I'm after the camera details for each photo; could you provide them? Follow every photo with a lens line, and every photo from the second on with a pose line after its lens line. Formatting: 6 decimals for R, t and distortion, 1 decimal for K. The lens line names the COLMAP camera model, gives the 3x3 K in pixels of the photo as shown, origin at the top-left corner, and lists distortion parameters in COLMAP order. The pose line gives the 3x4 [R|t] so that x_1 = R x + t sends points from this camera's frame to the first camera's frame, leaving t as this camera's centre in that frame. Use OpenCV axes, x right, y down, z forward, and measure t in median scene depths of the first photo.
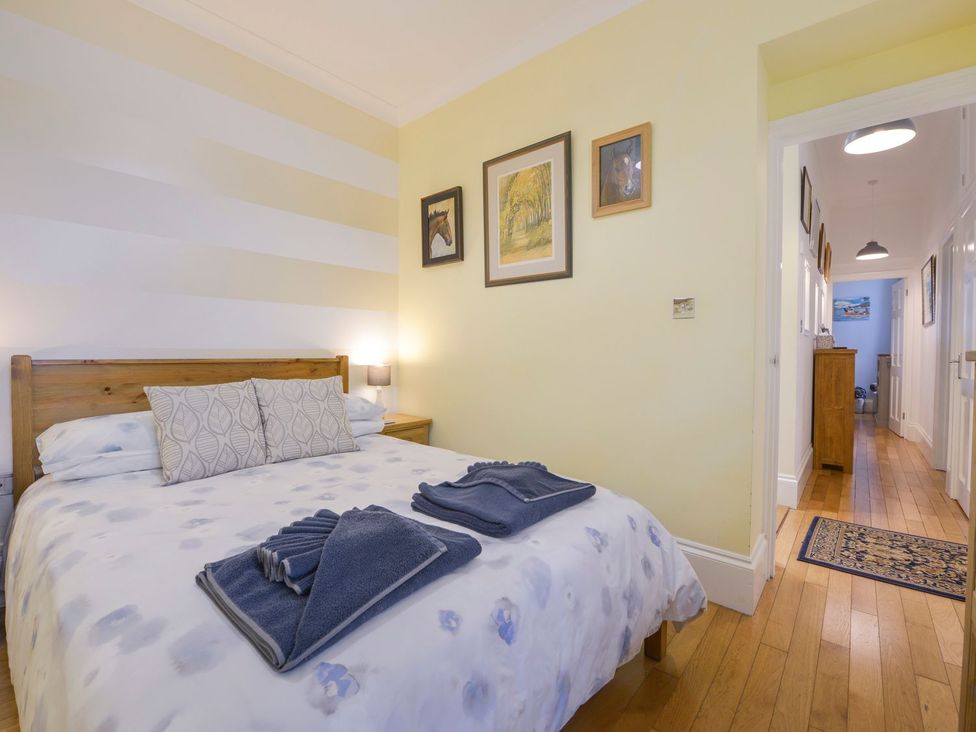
lens RADIAL K [[435.6, 0, 485.1], [0, 435.6, 362.6], [0, 0, 1]] dist [-0.002446, -0.000474]
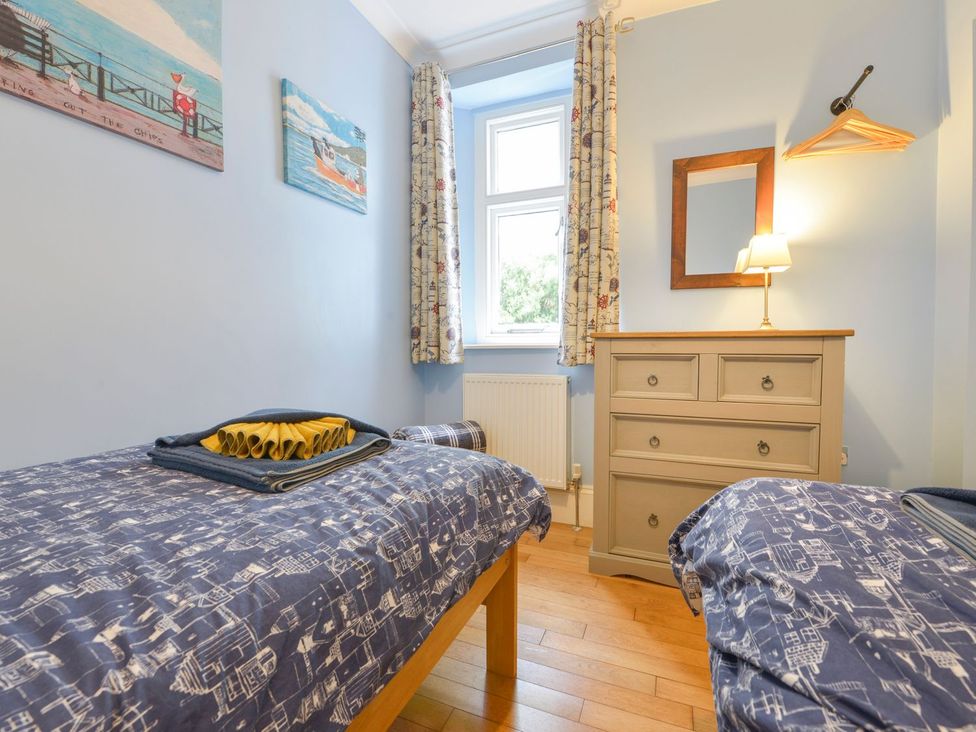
lens RADIAL K [[435.6, 0, 489.9], [0, 435.6, 364.7], [0, 0, 1]] dist [-0.002446, -0.000474]
pose [[-0.308211, -0.042623, 0.950363, 0.434232], [0.021455, 0.998430, 0.051737, -0.009462], [-0.951076, 0.036336, -0.306813, 0.756464]]
